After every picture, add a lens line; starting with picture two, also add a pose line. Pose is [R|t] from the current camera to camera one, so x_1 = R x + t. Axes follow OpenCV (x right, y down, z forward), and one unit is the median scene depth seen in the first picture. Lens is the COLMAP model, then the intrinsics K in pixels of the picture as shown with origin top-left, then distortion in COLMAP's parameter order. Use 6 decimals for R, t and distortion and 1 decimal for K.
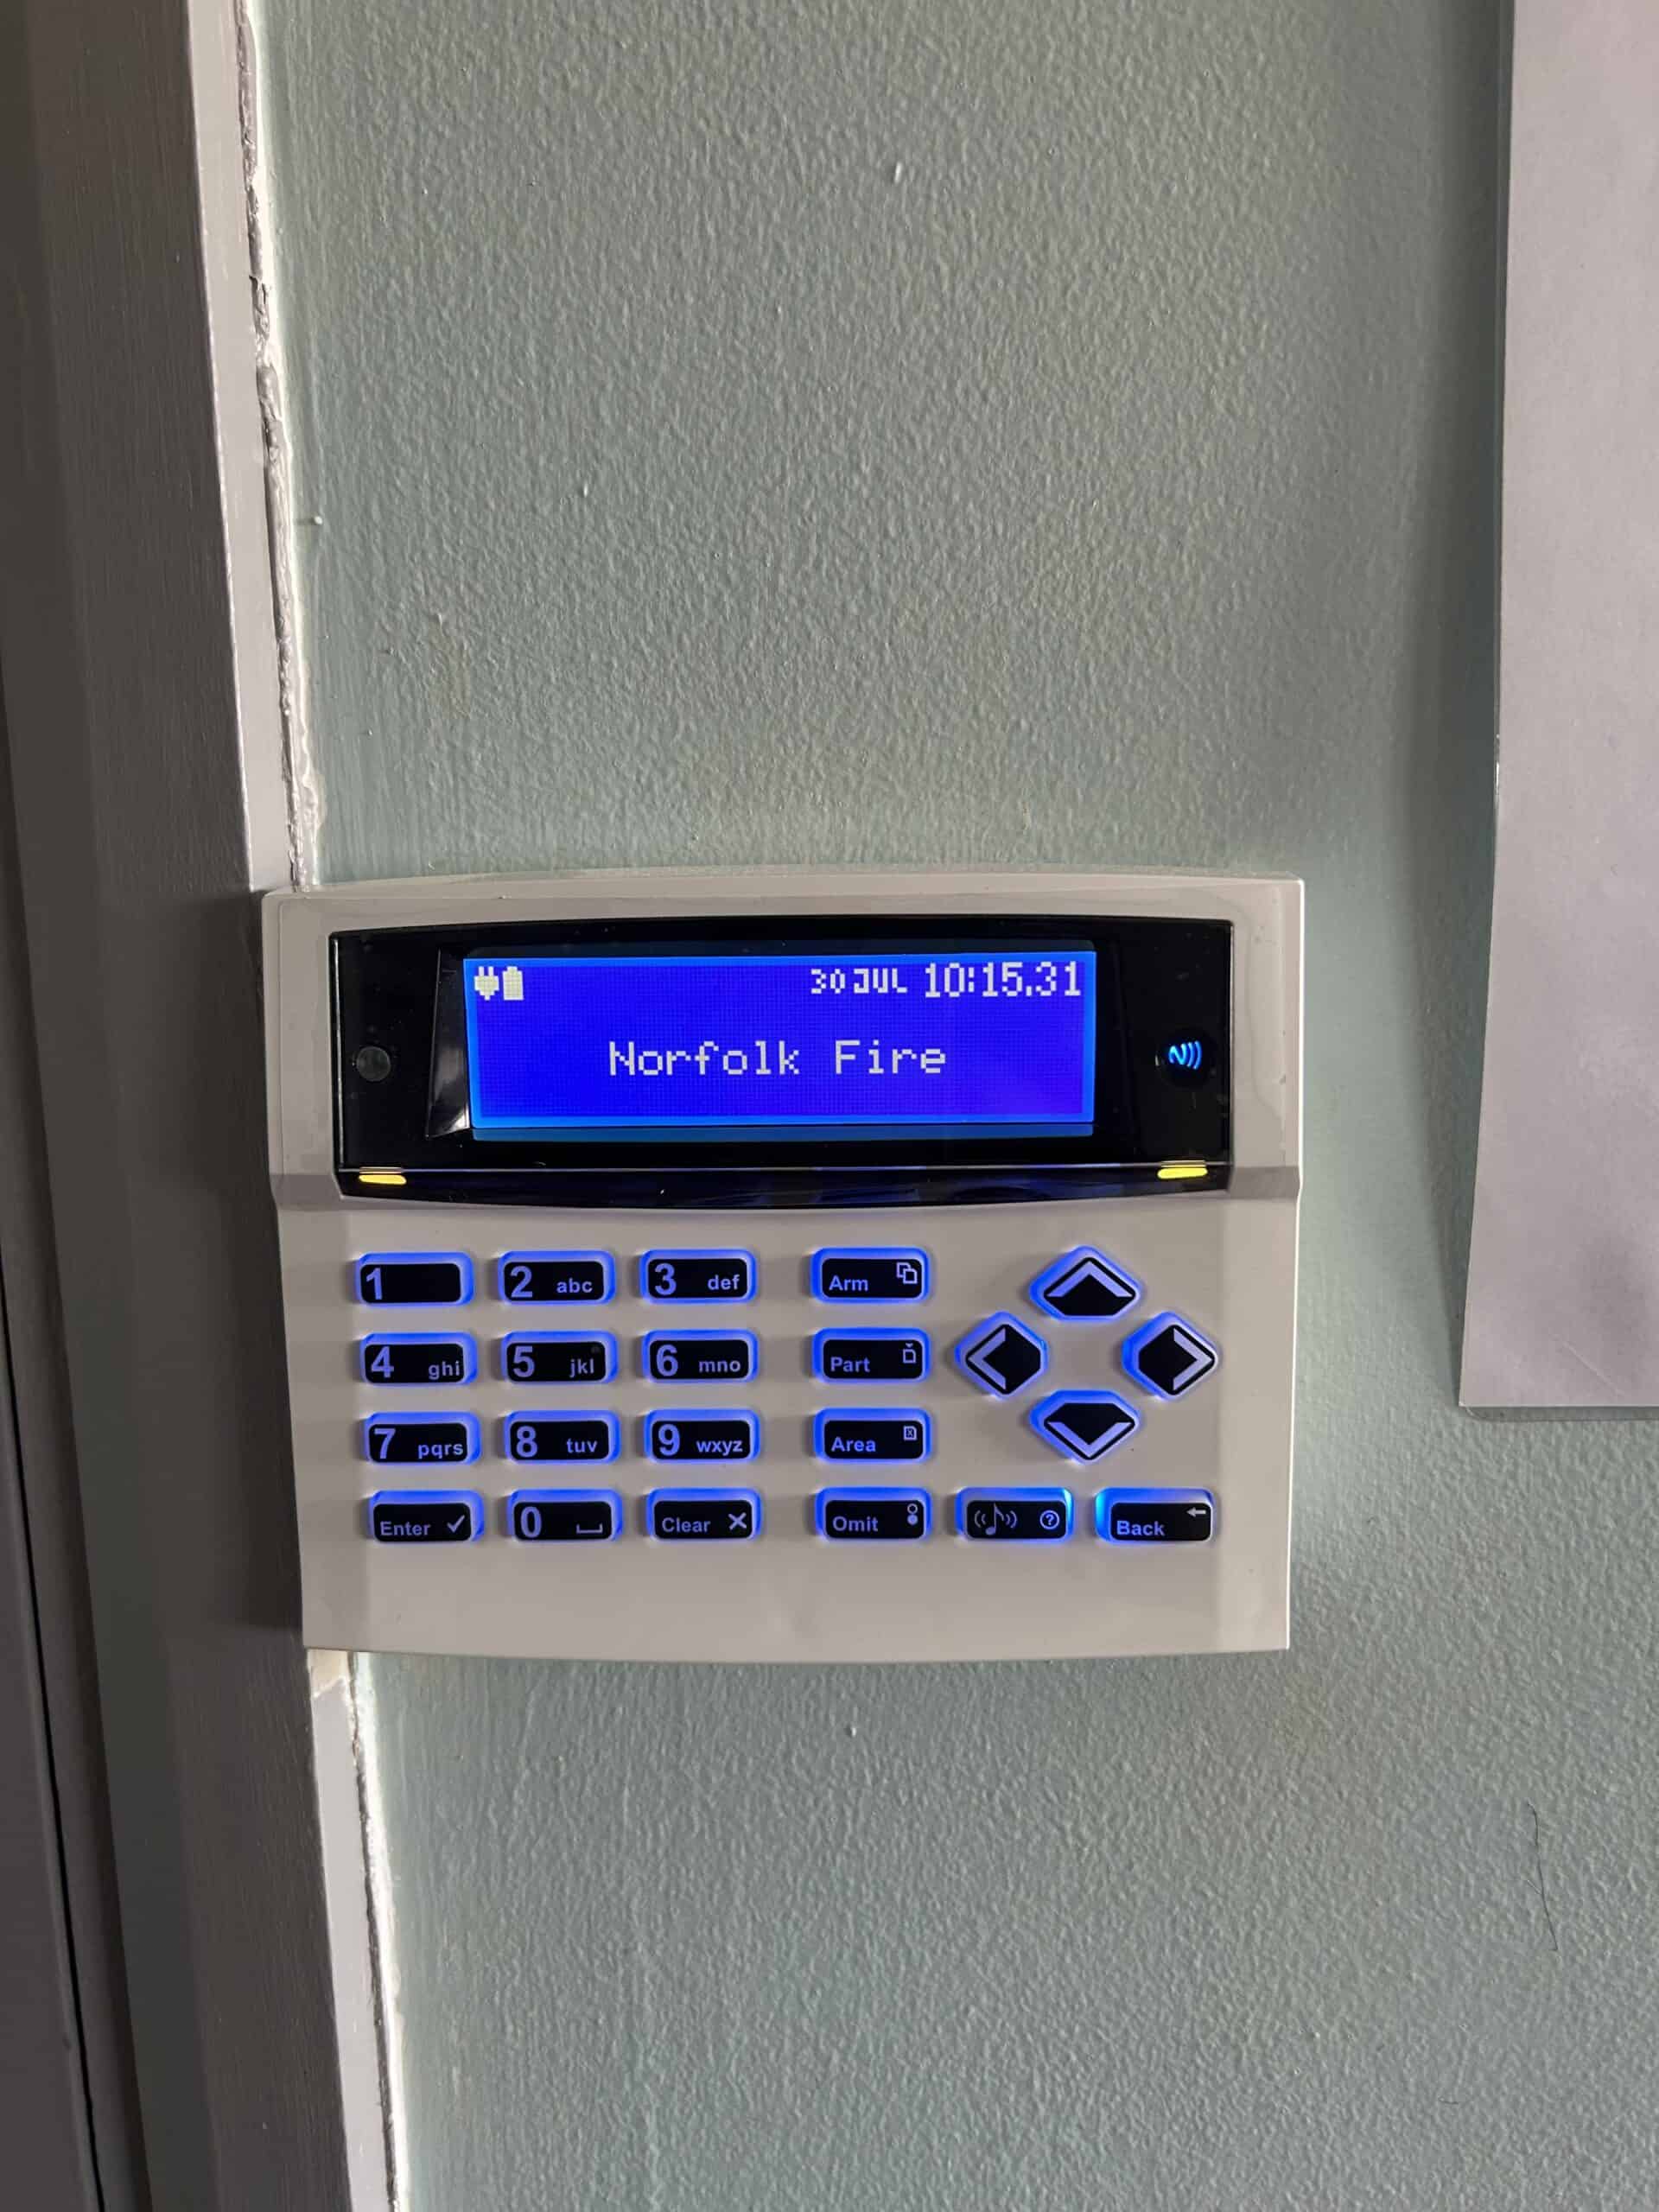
lens RADIAL K [[1701.3, 0, 826.7], [0, 1701.3, 1109.8], [0, 0, 1]] dist [0.021959, -0.050289]
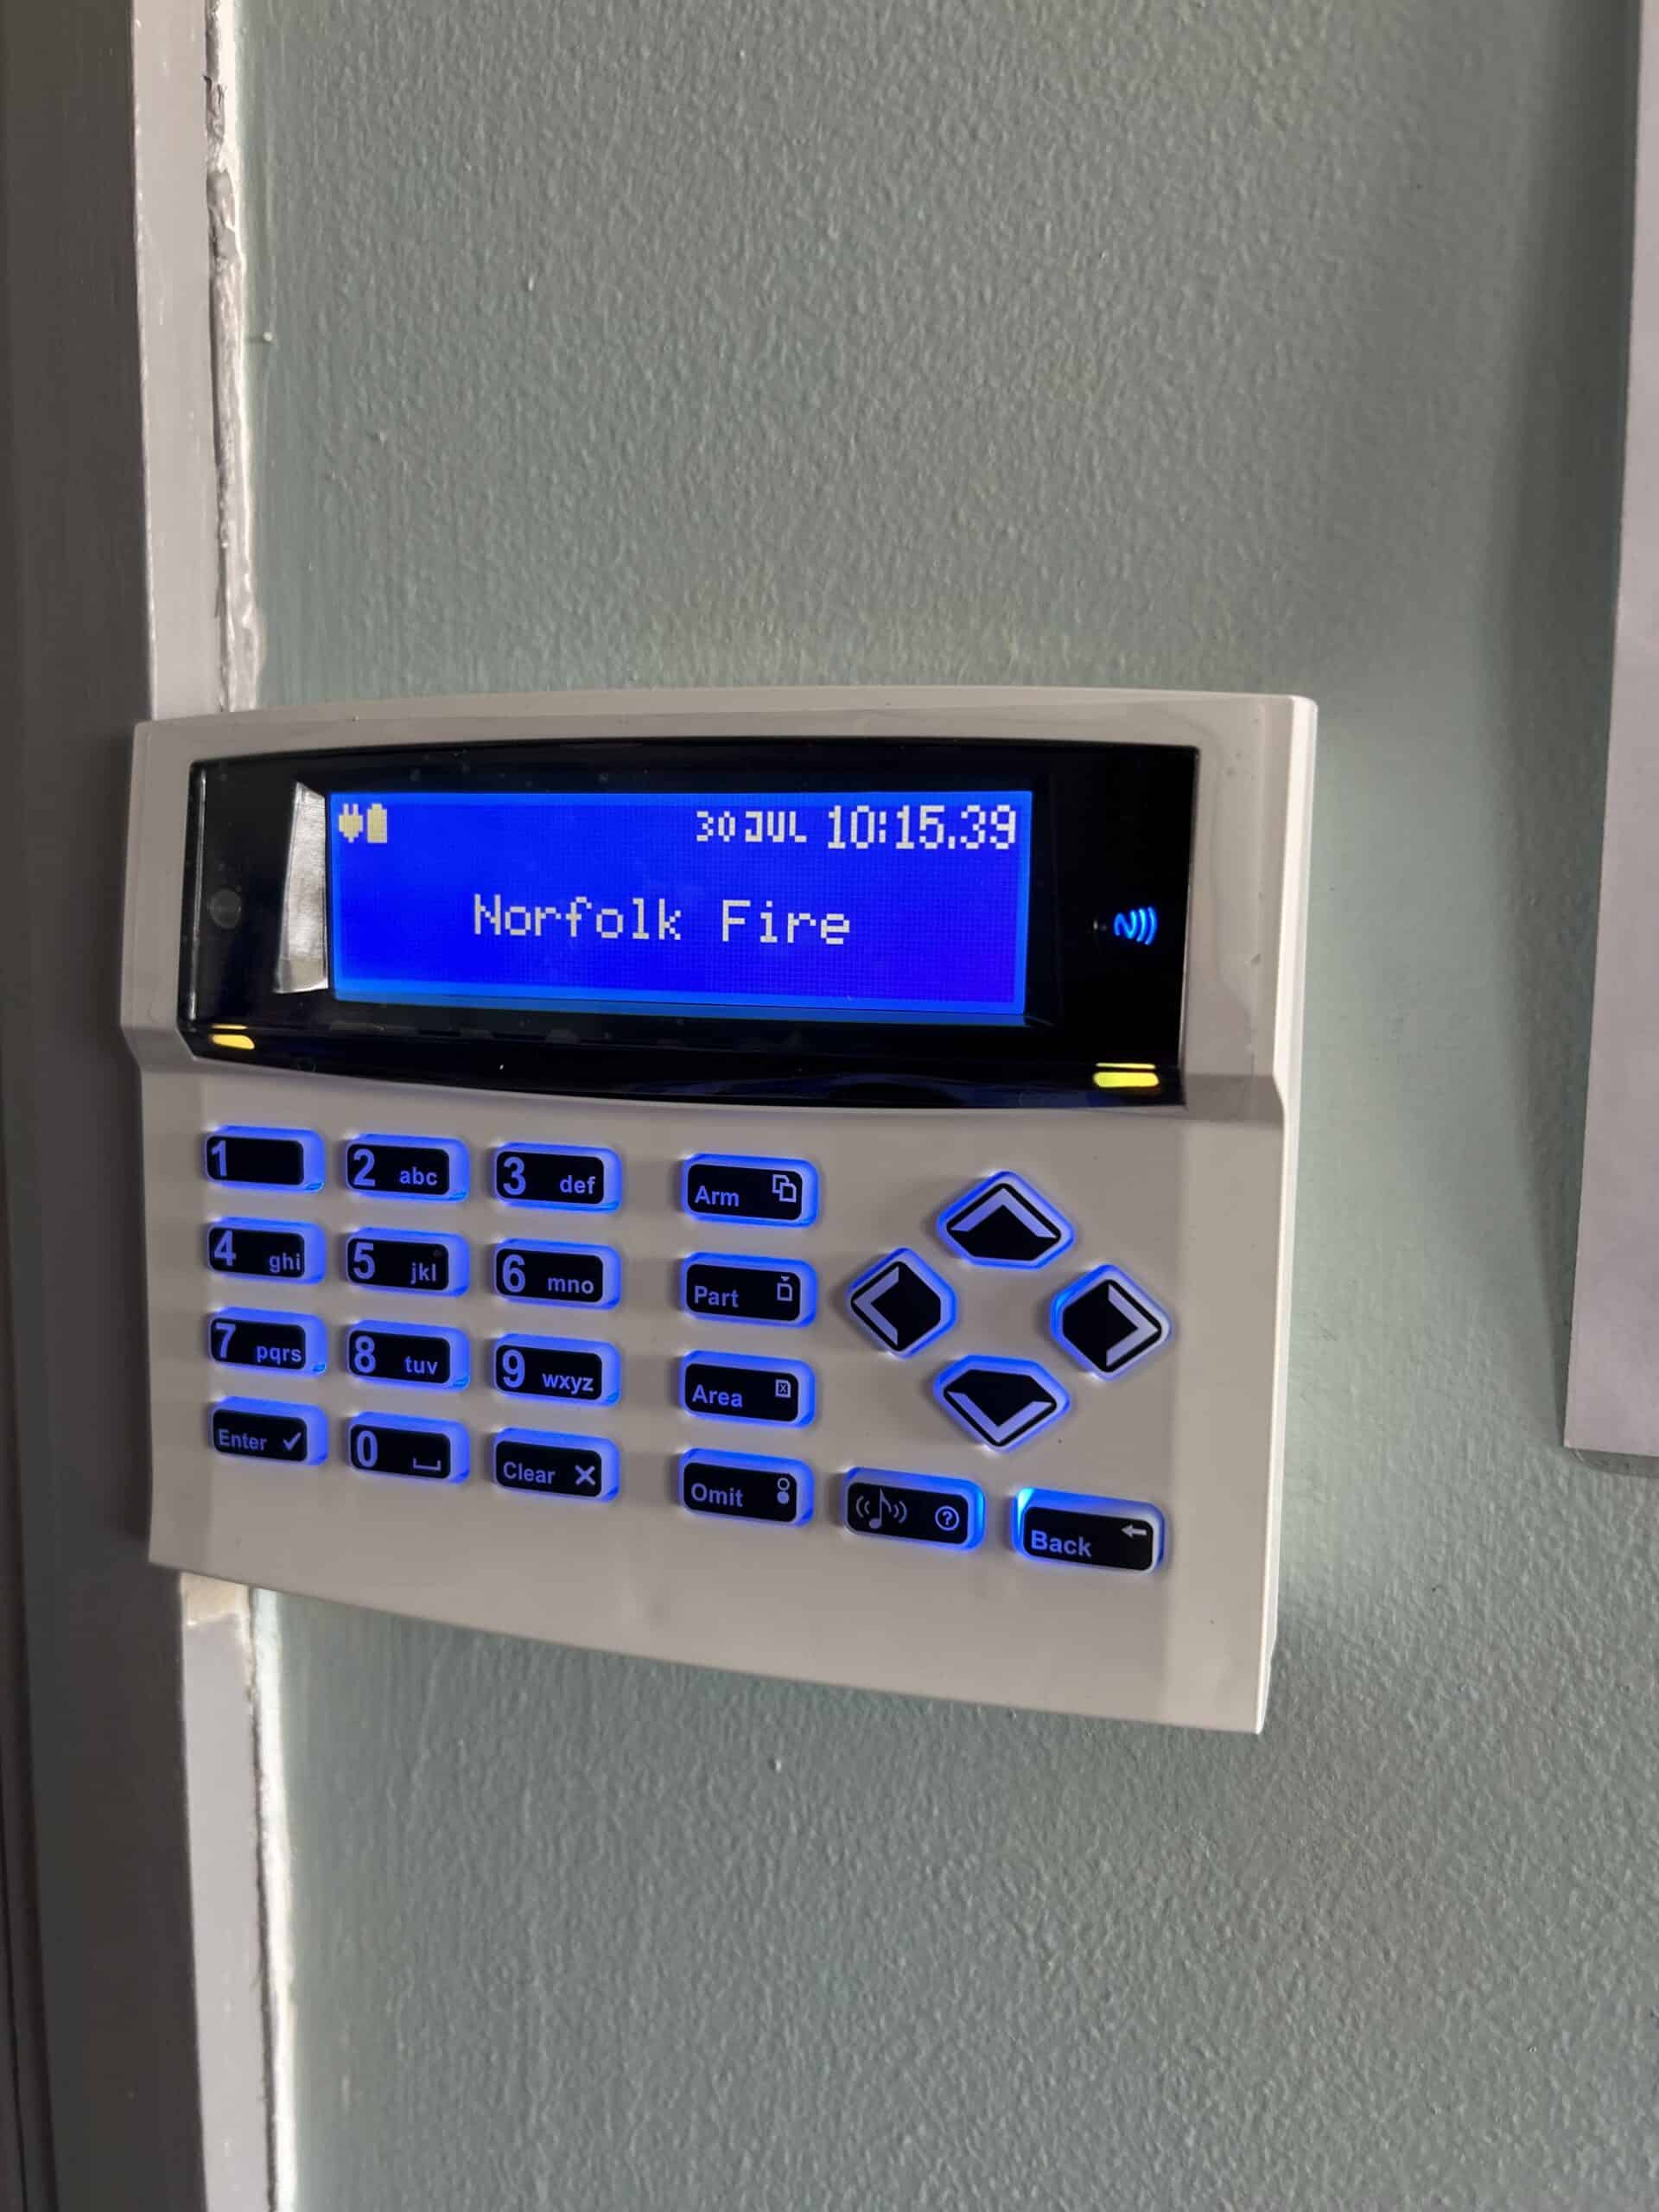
lens RADIAL K [[1701.3, 0, 829.2], [0, 1701.3, 1096.2], [0, 0, 1]] dist [0.021959, -0.050289]
pose [[0.963203, 0.059372, -0.262136, 0.261812], [-0.070710, 0.996916, -0.034028, 0.074270], [0.259308, 0.051311, 0.964431, 0.211369]]
